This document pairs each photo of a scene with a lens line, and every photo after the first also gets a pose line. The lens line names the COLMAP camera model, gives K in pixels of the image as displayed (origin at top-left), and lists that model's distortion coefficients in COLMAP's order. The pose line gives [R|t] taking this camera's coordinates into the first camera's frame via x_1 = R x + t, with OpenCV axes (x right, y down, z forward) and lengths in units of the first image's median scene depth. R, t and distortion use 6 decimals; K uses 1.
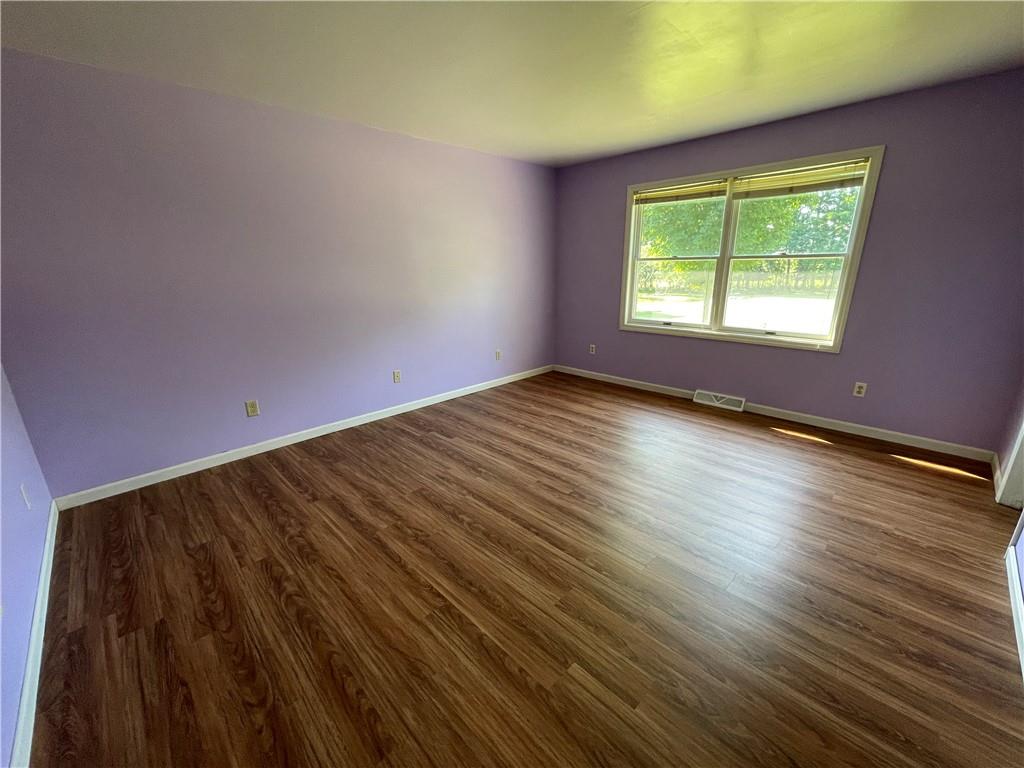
lens RADIAL K [[415.2, 0, 509.6], [0, 415.2, 382.5], [0, 0, 1]] dist [-0.002507, 0.000544]
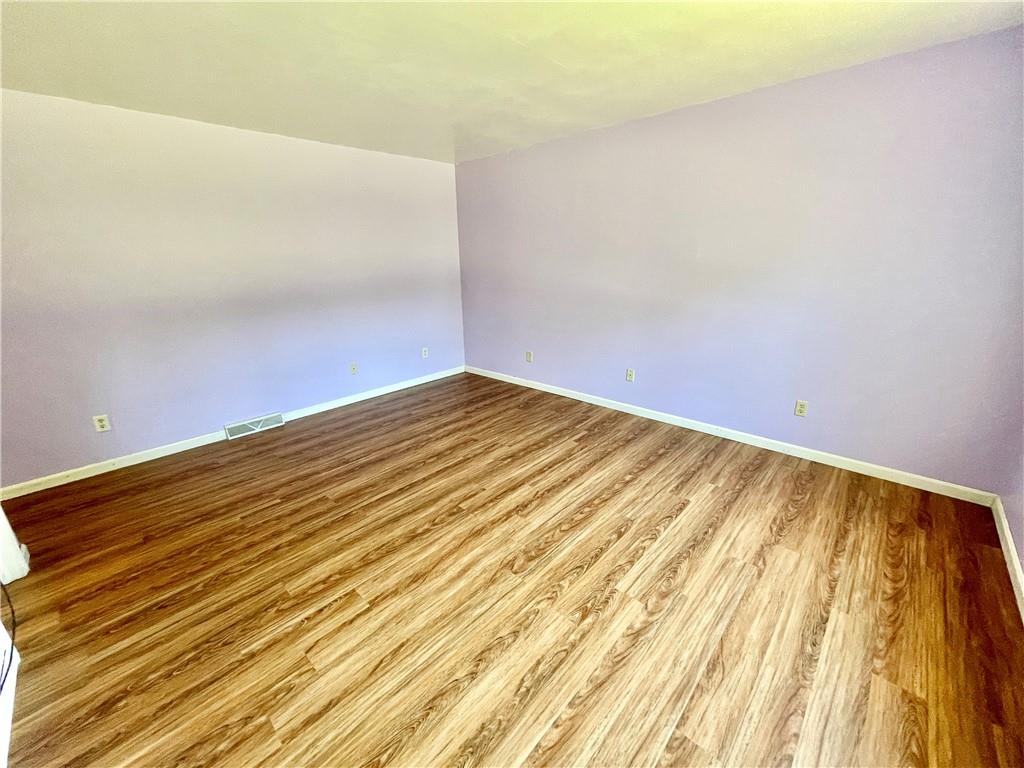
lens RADIAL K [[415.2, 0, 510.3], [0, 415.2, 389.1], [0, 0, 1]] dist [-0.002507, 0.000544]
pose [[0.043542, 0.328087, -0.943643, 0.863754], [-0.255656, 0.916749, 0.306940, -0.283090], [0.965787, 0.227883, 0.123795, 0.813513]]
